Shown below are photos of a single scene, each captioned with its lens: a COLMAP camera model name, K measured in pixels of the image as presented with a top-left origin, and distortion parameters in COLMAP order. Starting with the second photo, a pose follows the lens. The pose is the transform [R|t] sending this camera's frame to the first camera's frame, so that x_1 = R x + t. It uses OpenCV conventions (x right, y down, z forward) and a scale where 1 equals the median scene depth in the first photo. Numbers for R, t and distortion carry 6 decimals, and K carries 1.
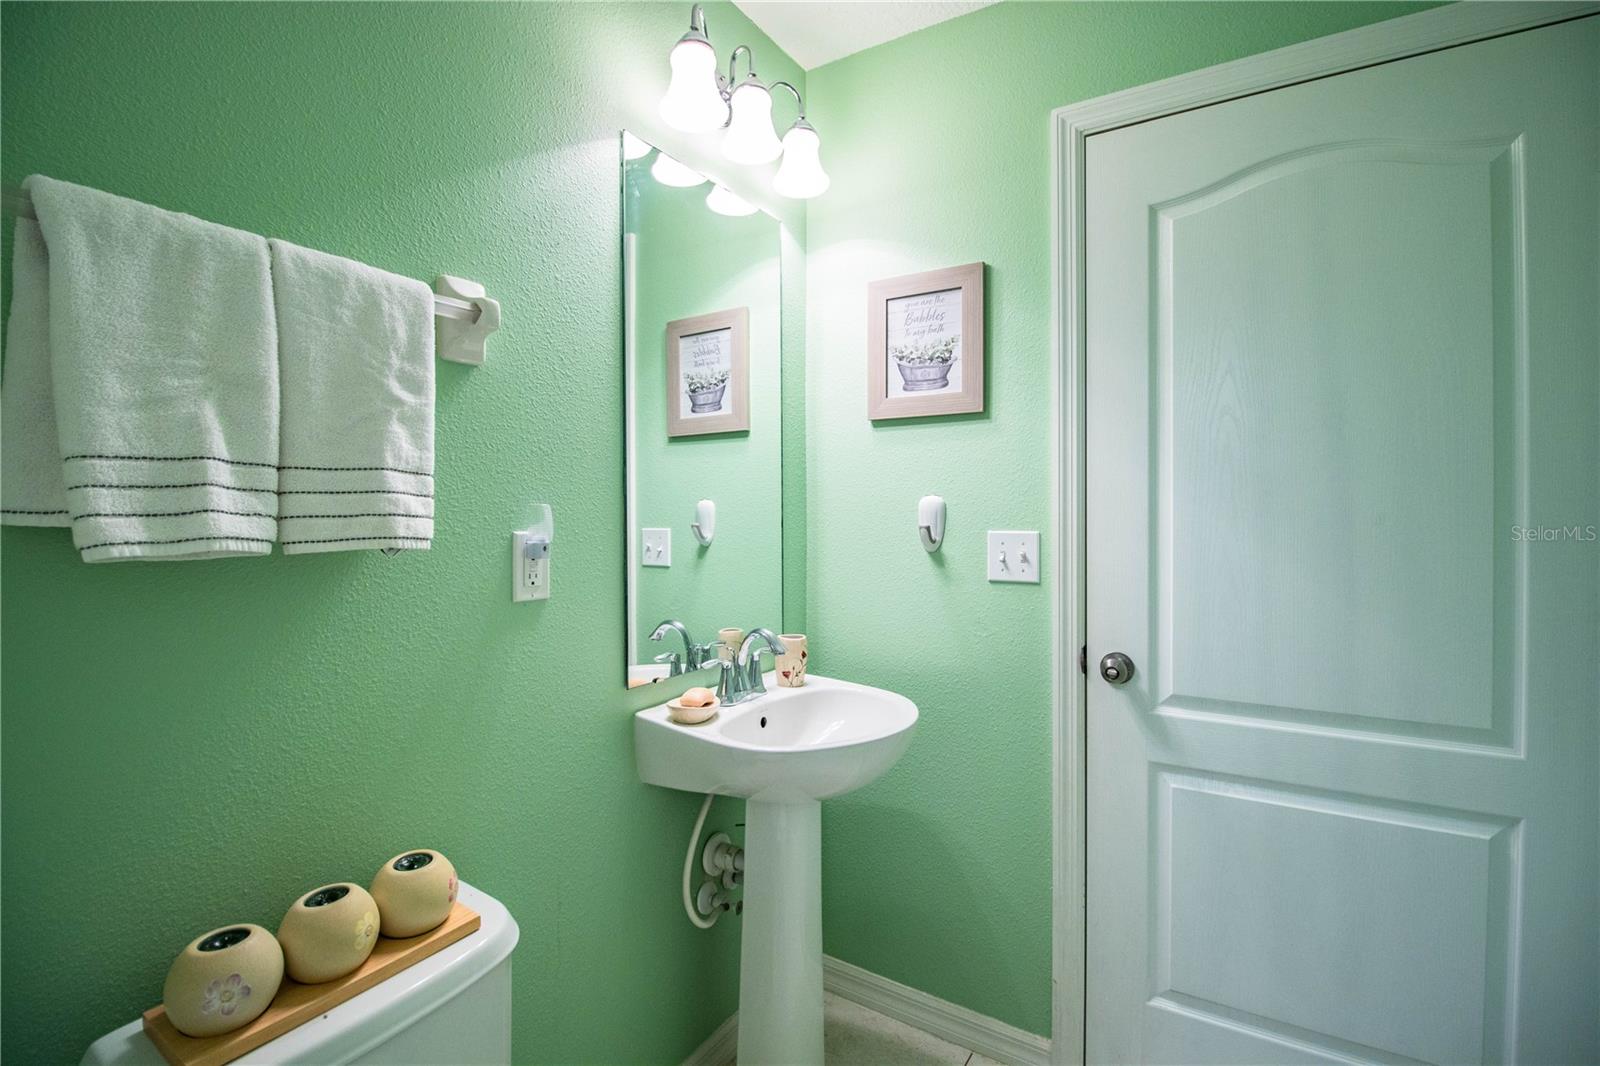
lens RADIAL K [[741.7, 0, 797.9], [0, 741.7, 529.1], [0, 0, 1]] dist [-0.005545, -0.001159]
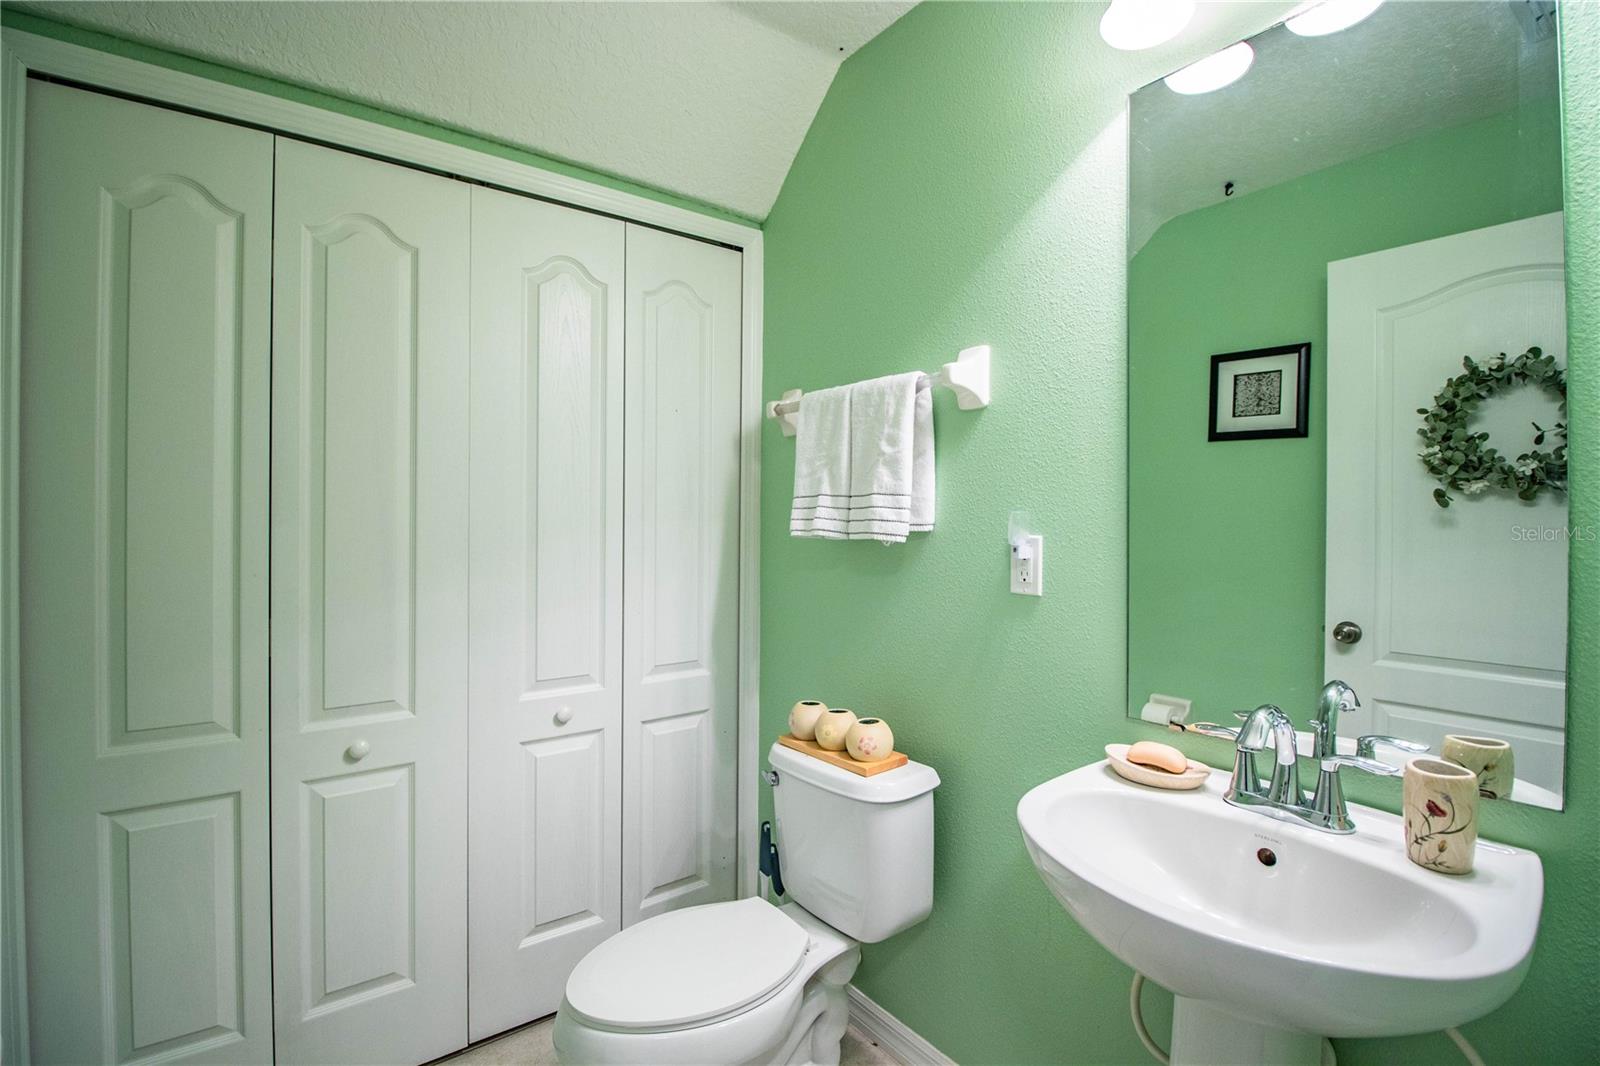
lens RADIAL K [[741.7, 0, 797.9], [0, 741.7, 523.1], [0, 0, 1]] dist [-0.005545, -0.001159]
pose [[-0.352170, 0.011918, -0.935860, 1.161211], [-0.017778, 0.999653, 0.019420, -0.043275], [0.935767, 0.023476, -0.351836, 1.465234]]
